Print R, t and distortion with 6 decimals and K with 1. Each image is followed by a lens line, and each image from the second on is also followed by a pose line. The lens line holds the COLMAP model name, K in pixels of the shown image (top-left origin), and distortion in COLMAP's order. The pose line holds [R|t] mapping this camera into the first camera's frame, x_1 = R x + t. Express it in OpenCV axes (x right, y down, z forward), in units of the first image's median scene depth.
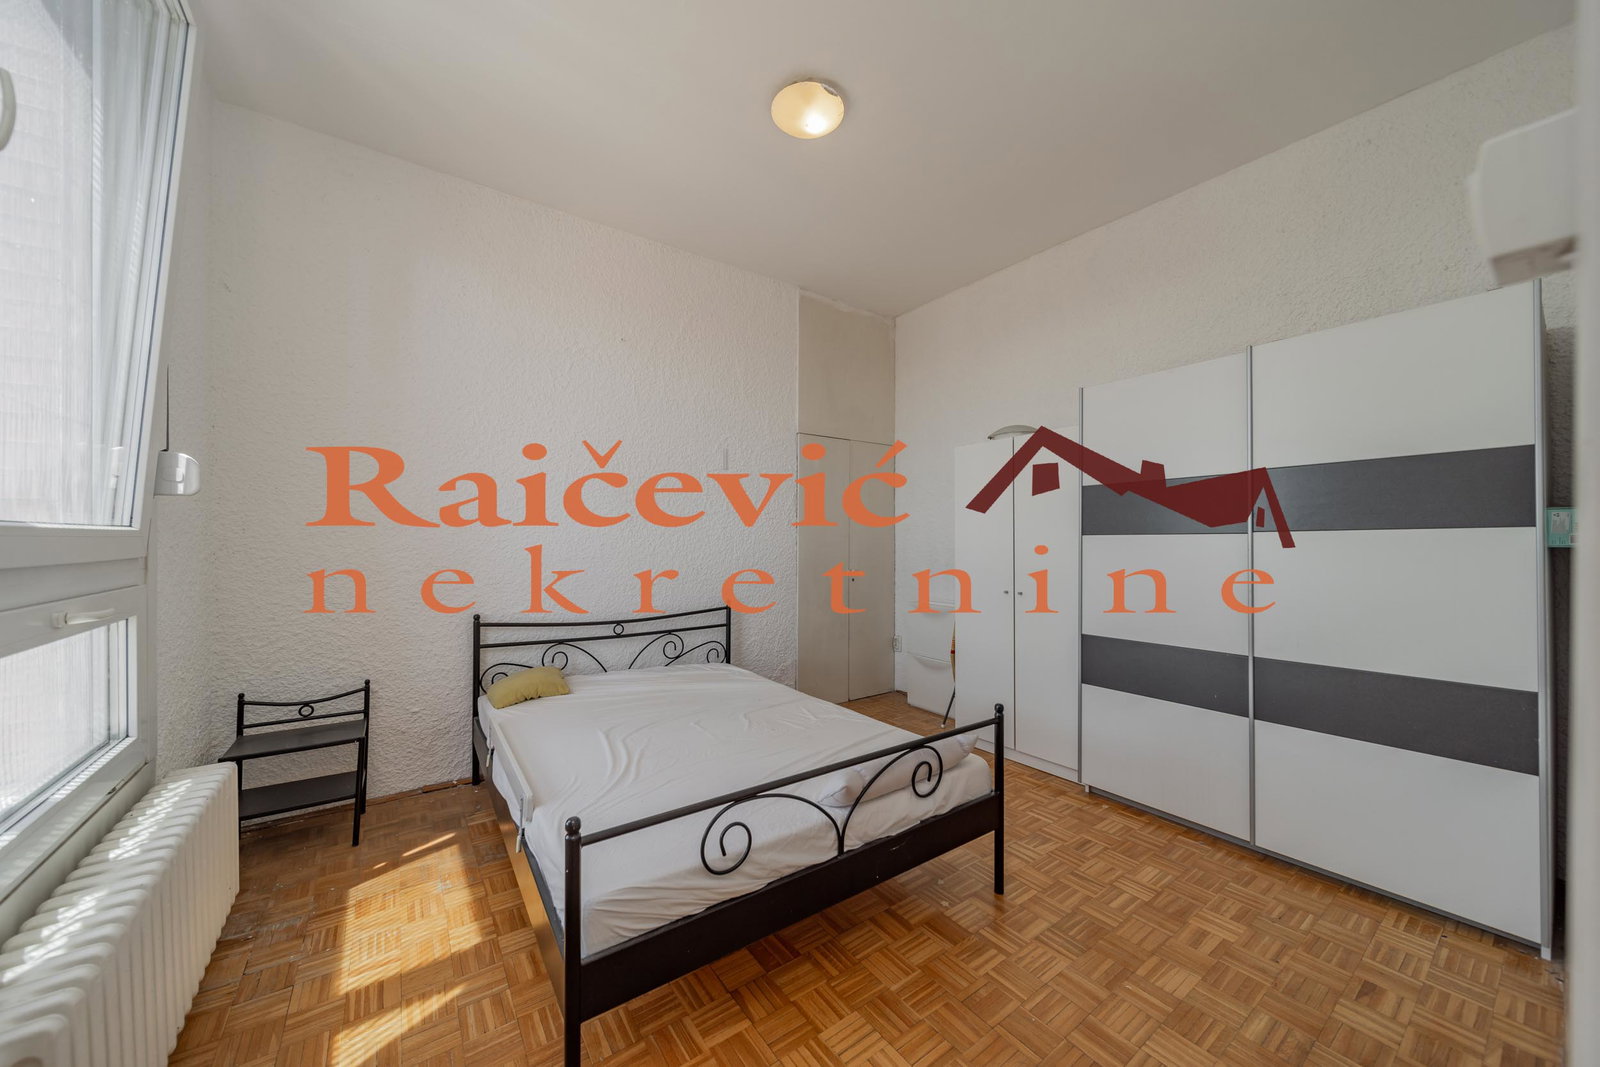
lens RADIAL K [[577.1, 0, 804.6], [0, 577.1, 541.0], [0, 0, 1]] dist [-0.000108, -0.006434]
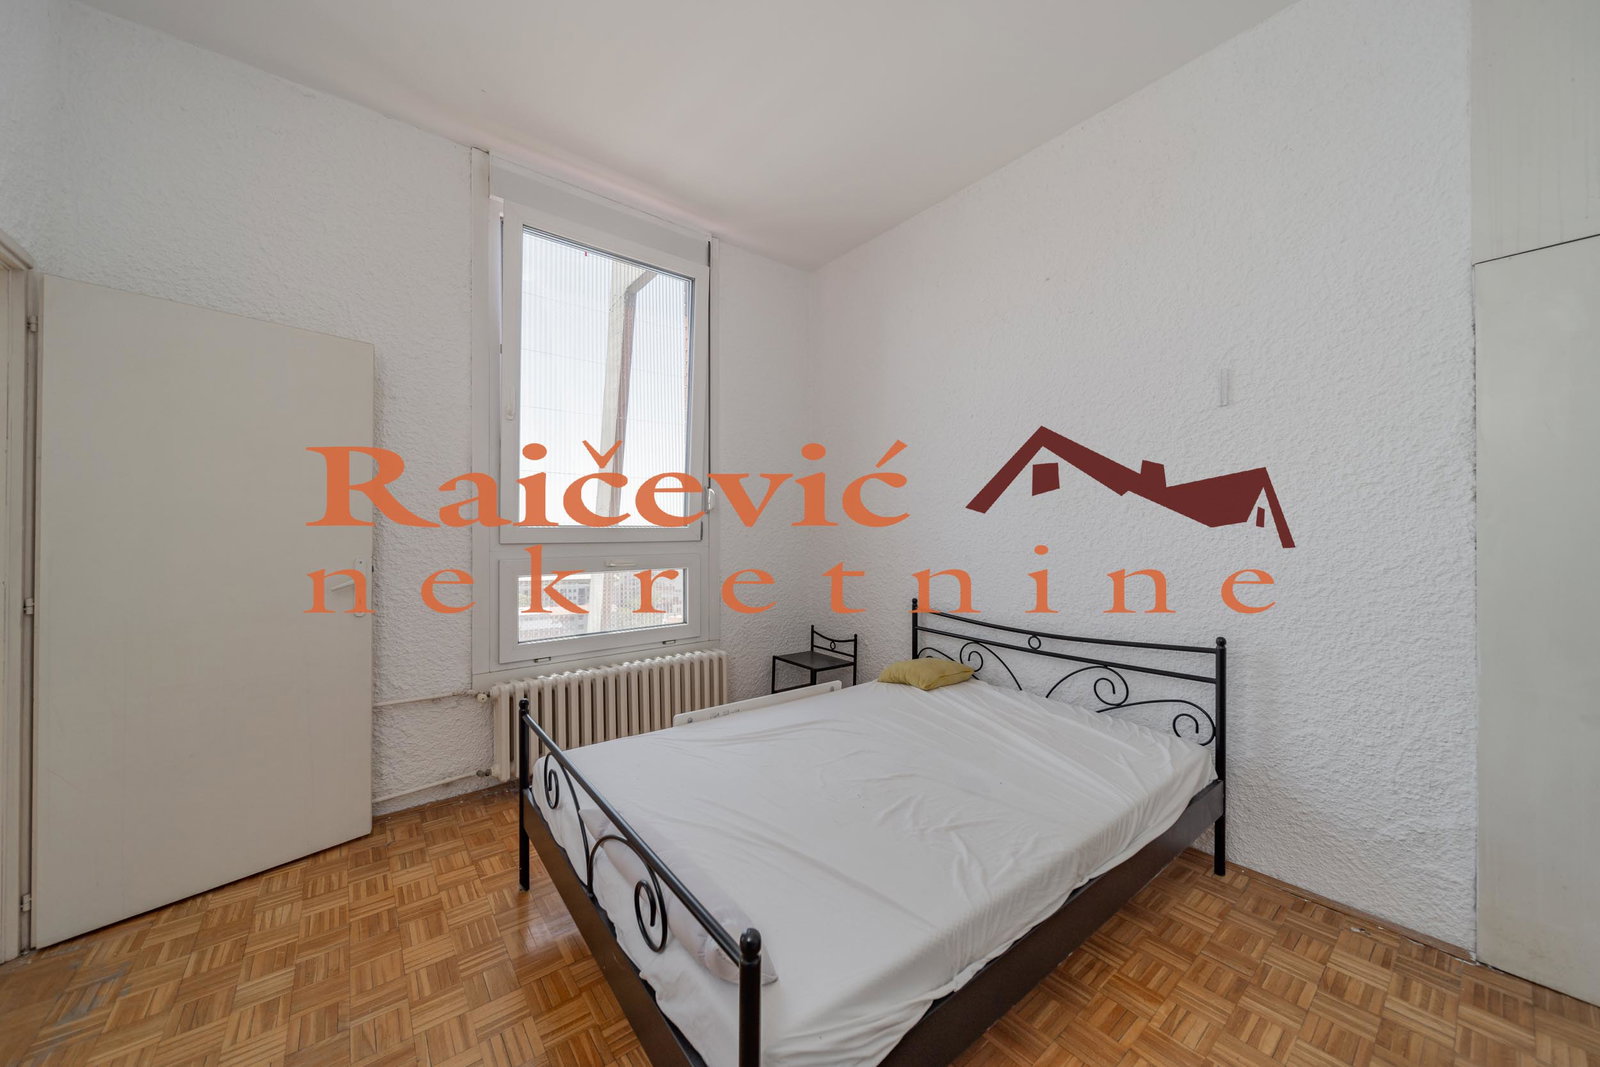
lens RADIAL K [[557.3, 0, 783.1], [0, 557.3, 533.8], [0, 0, 1]] dist [0.011990, -0.005473]
pose [[0.013144, 0.000532, -0.999913, 0.512428], [0.003800, 0.999993, 0.000582, -0.001808], [0.999906, -0.003807, 0.013142, 0.715169]]
